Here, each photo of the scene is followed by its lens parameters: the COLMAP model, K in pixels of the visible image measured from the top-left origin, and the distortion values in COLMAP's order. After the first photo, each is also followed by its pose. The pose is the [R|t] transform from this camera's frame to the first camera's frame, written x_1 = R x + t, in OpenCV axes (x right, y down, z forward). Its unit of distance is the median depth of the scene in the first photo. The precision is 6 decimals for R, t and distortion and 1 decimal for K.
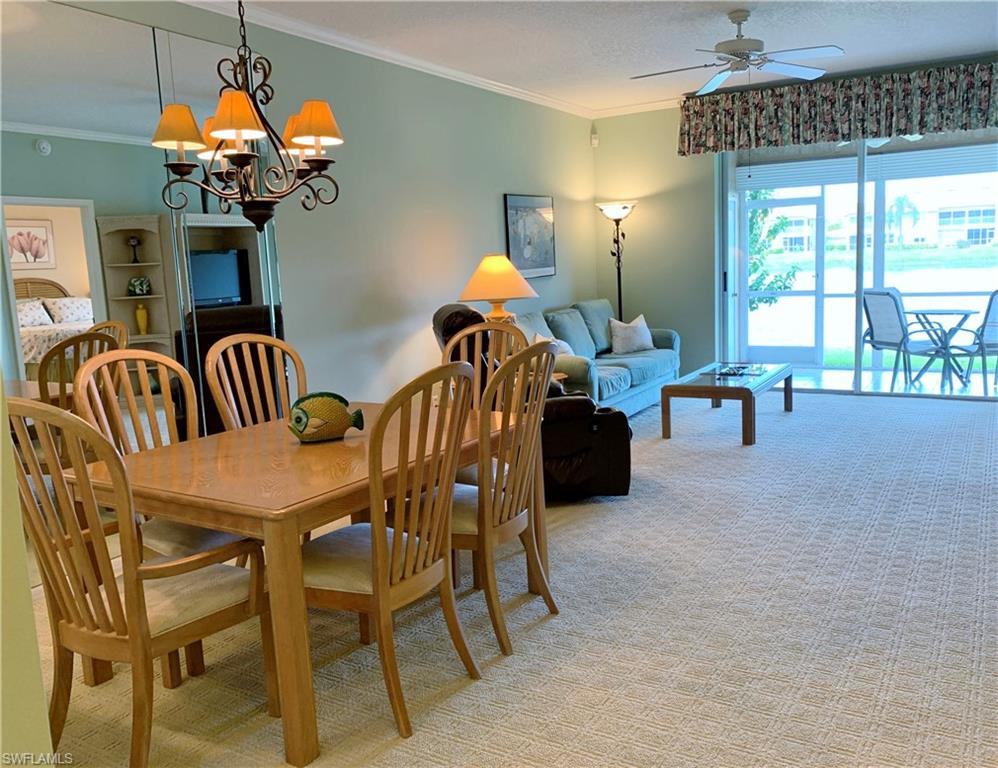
lens RADIAL K [[836.8, 0, 501.3], [0, 836.8, 387.5], [0, 0, 1]] dist [0.029966, -0.081450]
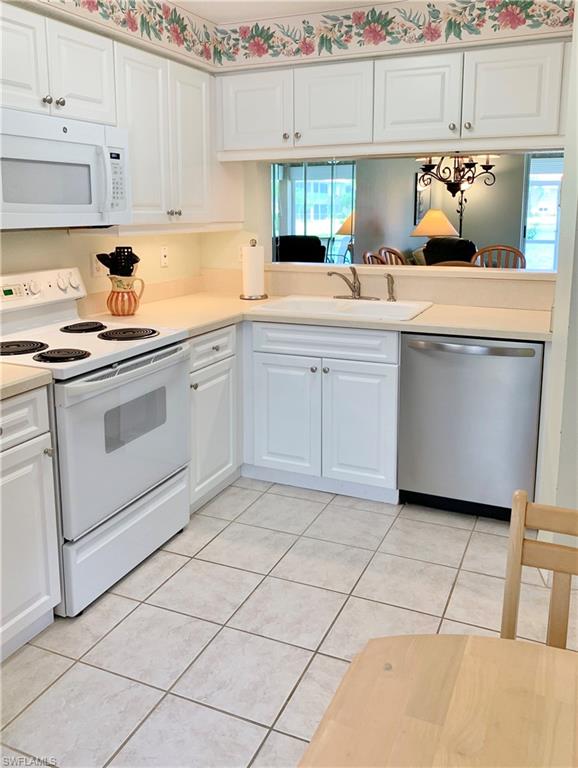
lens RADIAL K [[660.2, 0, 287.6], [0, 660.2, 381.1], [0, 0, 1]] dist [-0.004696, -0.000579]
pose [[0.992903, 0.009679, 0.118536, -0.398634], [-0.021343, 0.995003, 0.097534, 0.057040], [-0.116999, -0.099371, 0.988148, -0.294259]]
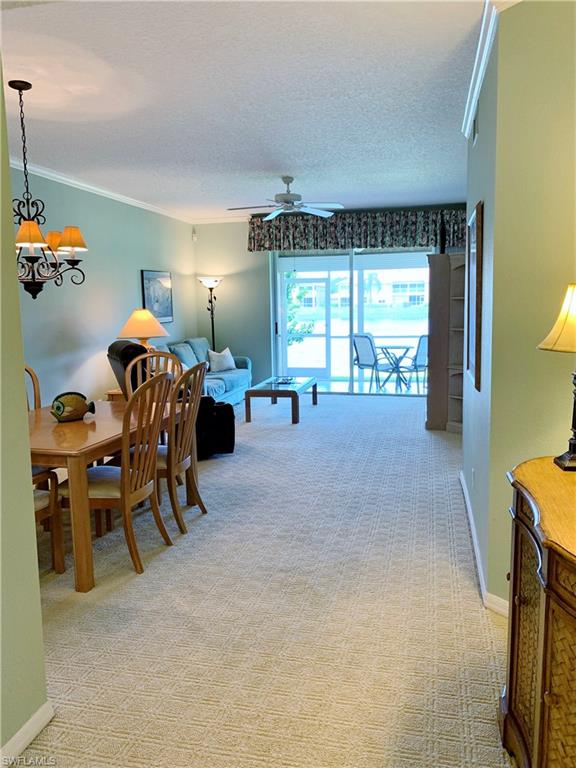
lens RADIAL K [[589.1, 0, 290.1], [0, 589.1, 382.0], [0, 0, 1]] dist [0.003330, -0.001492]
pose [[0.953755, -0.011928, 0.300347, -0.066494], [0.020351, 0.999482, -0.024930, 0.011005], [-0.299895, 0.029890, 0.953504, -0.129892]]
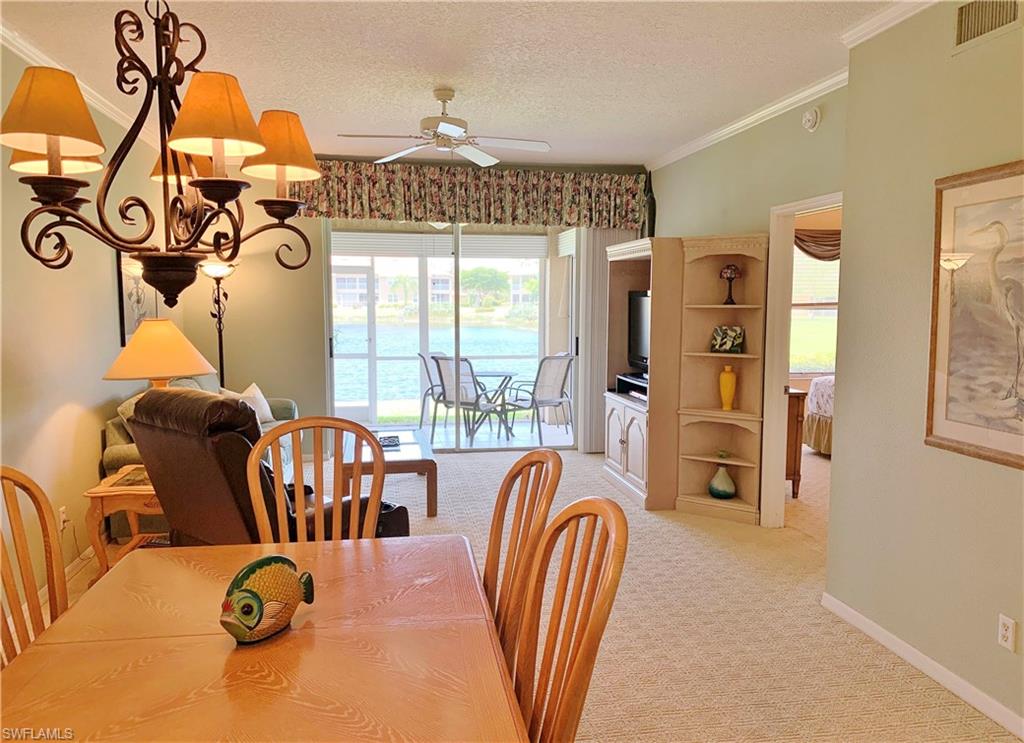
lens RADIAL K [[786.5, 0, 510.7], [0, 786.5, 390.7], [0, 0, 1]] dist [0.009502, -0.001566]
pose [[0.758163, -0.026597, 0.651523, -0.206539], [0.060130, 0.997762, -0.029241, -0.041321], [-0.649287, 0.061346, 0.758066, 0.187349]]
